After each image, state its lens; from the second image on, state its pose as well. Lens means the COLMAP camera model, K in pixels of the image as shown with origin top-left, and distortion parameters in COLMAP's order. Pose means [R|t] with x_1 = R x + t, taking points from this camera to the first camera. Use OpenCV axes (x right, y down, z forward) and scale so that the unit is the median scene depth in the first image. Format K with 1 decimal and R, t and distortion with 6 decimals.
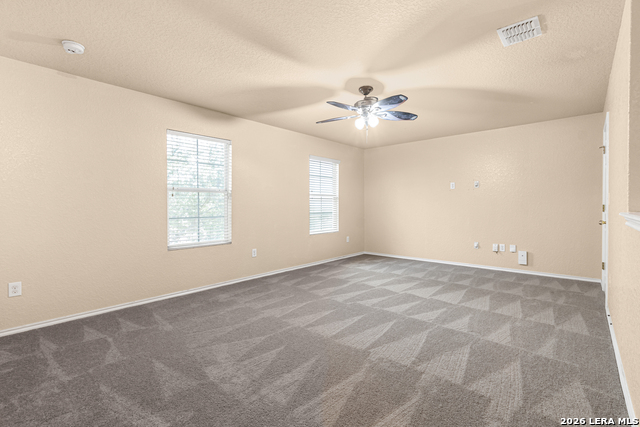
lens RADIAL K [[297.5, 0, 325.0], [0, 297.5, 210.0], [0, 0, 1]] dist [-0.001093, -0.001021]
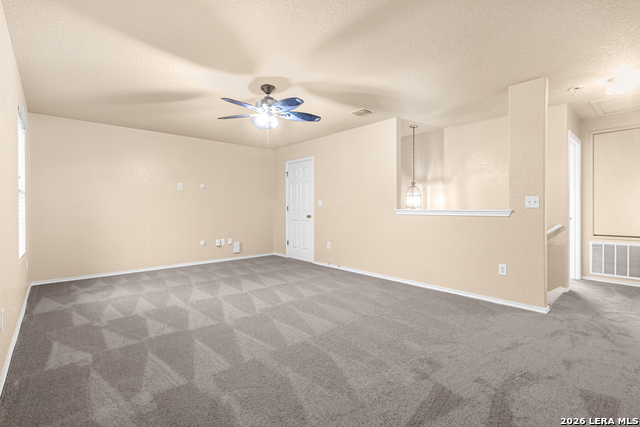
lens RADIAL K [[297.5, 0, 325.9], [0, 297.5, 211.4], [0, 0, 1]] dist [-0.001093, -0.001021]
pose [[0.114736, -0.012632, 0.993316, -0.816538], [0.015417, 0.999821, 0.010934, -0.003682], [-0.993276, 0.014060, 0.114911, 0.696203]]
